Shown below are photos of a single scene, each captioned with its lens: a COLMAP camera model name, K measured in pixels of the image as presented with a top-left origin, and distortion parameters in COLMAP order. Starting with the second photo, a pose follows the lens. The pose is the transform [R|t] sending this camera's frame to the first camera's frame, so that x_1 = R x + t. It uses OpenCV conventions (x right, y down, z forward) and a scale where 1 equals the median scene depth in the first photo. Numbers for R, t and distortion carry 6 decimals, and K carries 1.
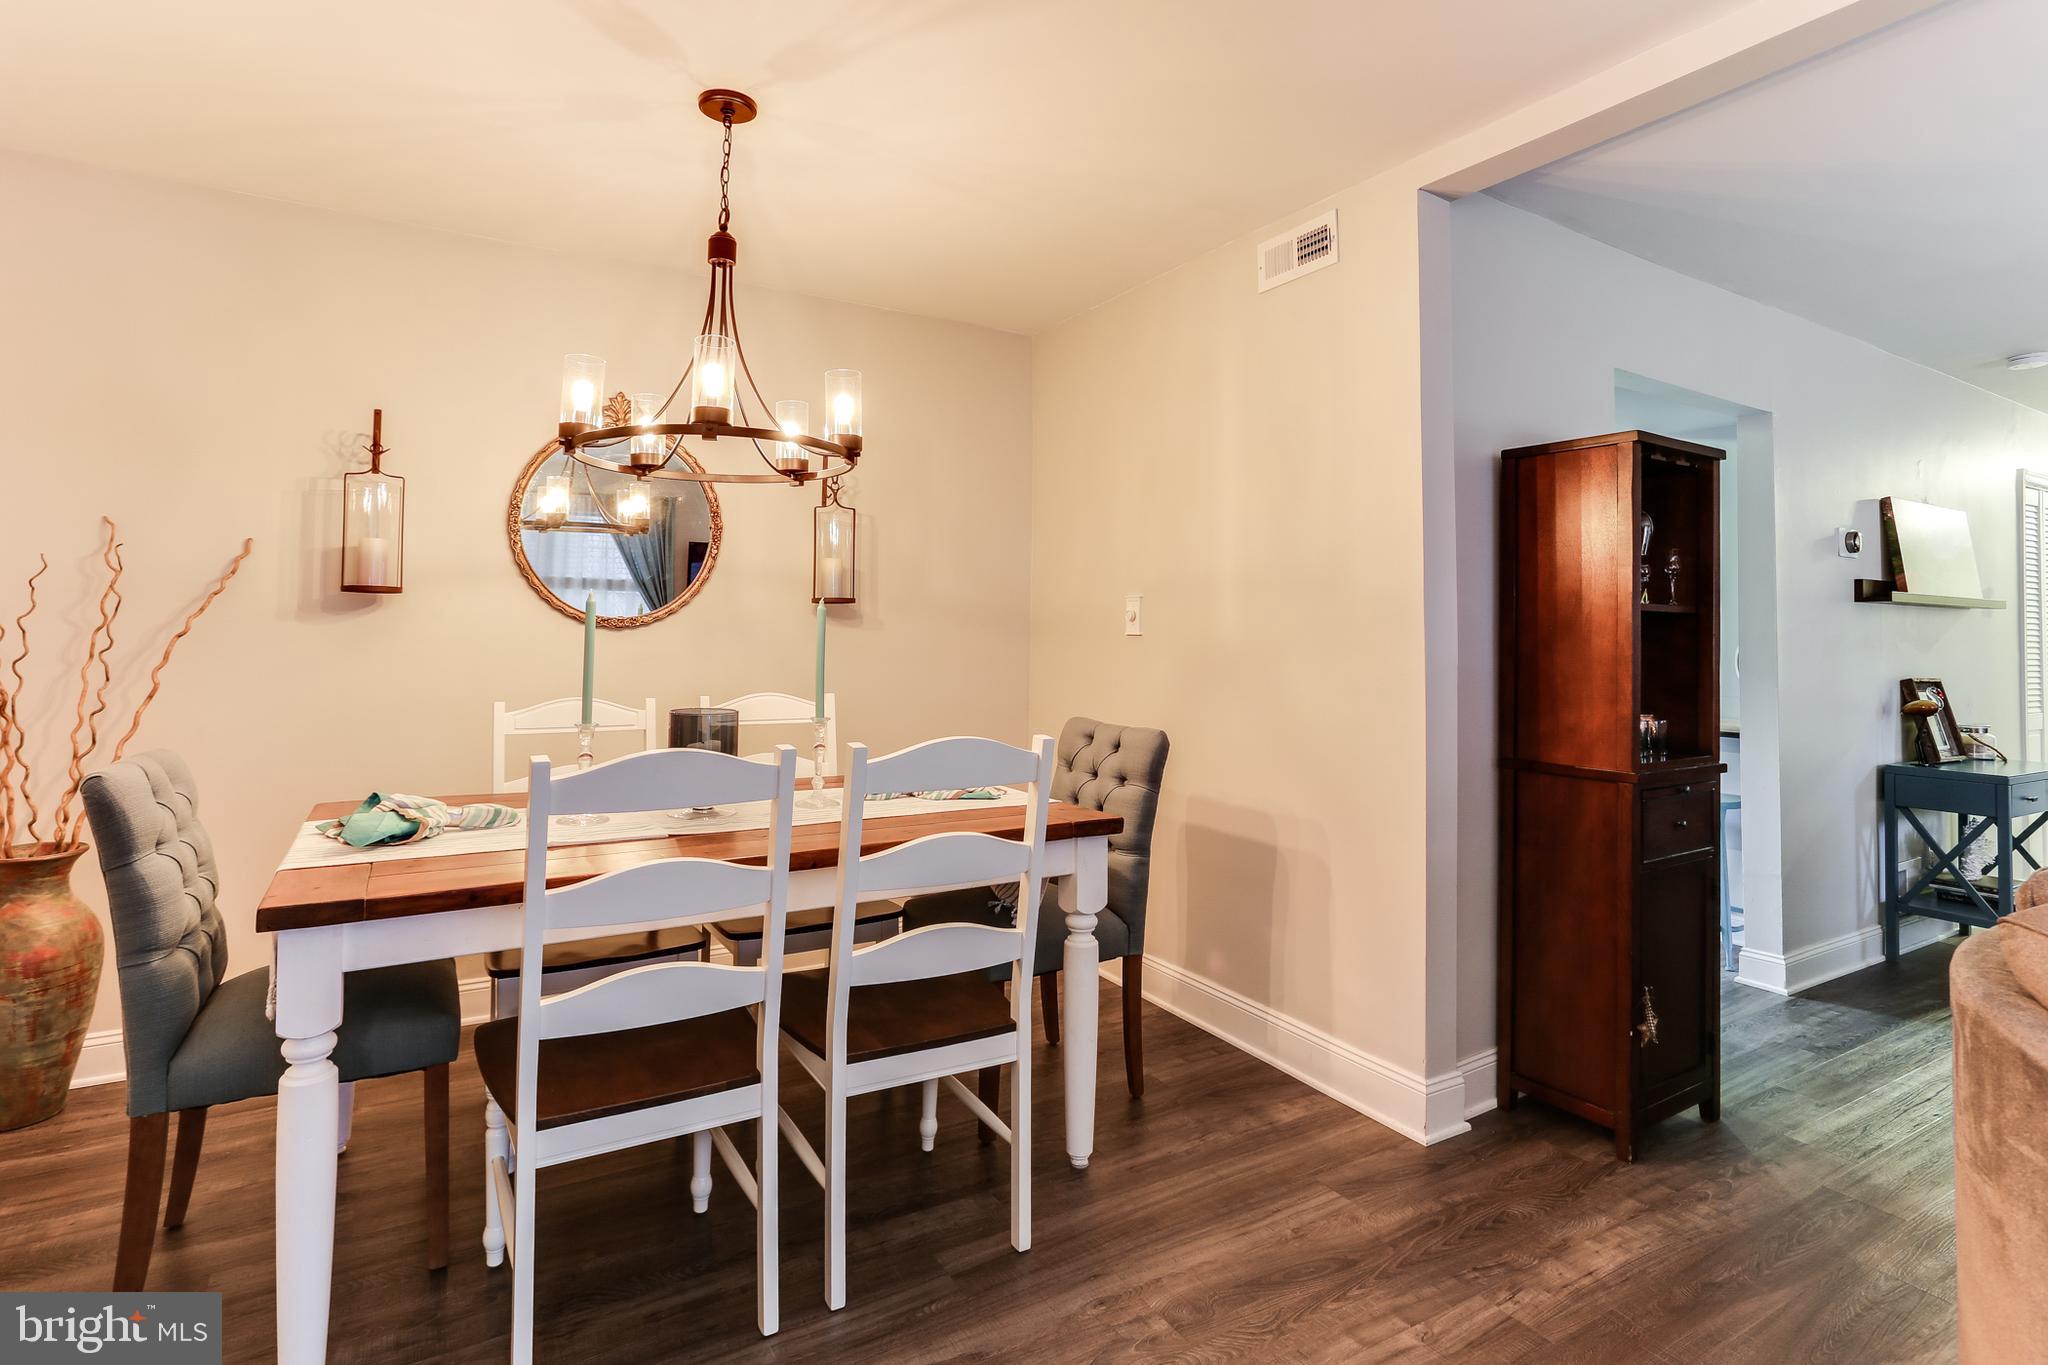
lens RADIAL K [[992.2, 0, 1062.7], [0, 992.2, 686.6], [0, 0, 1]] dist [-0.042846, 0.031985]
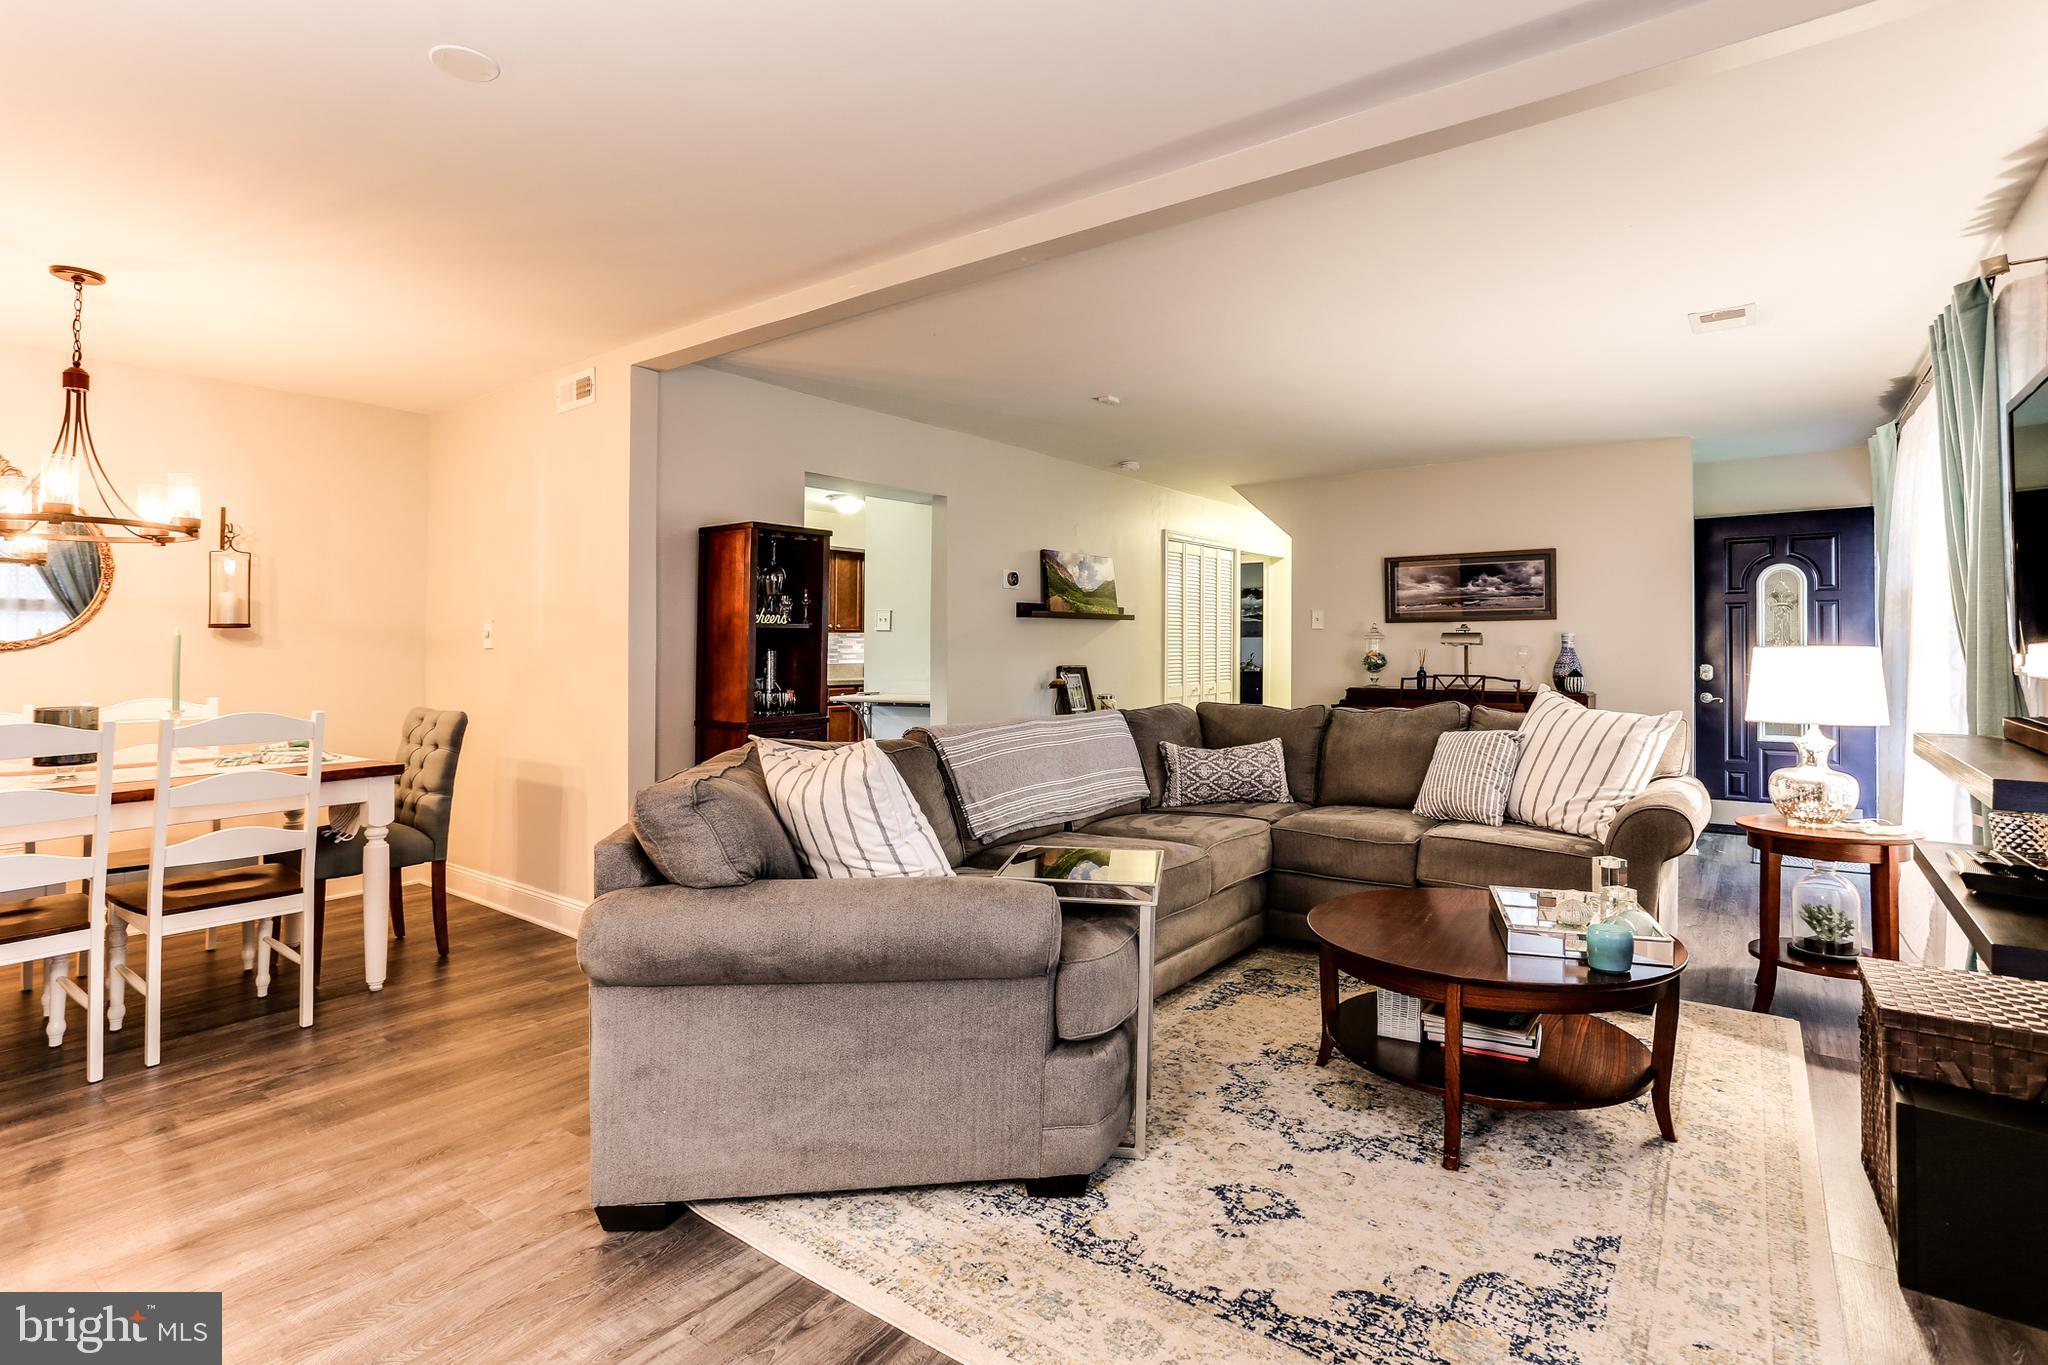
lens RADIAL K [[995.1, 0, 1028.4], [0, 995.1, 670.9], [0, 0, 1]] dist [-0.047213, 0.031720]
pose [[0.938665, -0.027610, 0.343724, 0.419419], [0.036321, 0.999161, -0.018929, 0.044730], [-0.342913, 0.030252, 0.938880, -0.737543]]
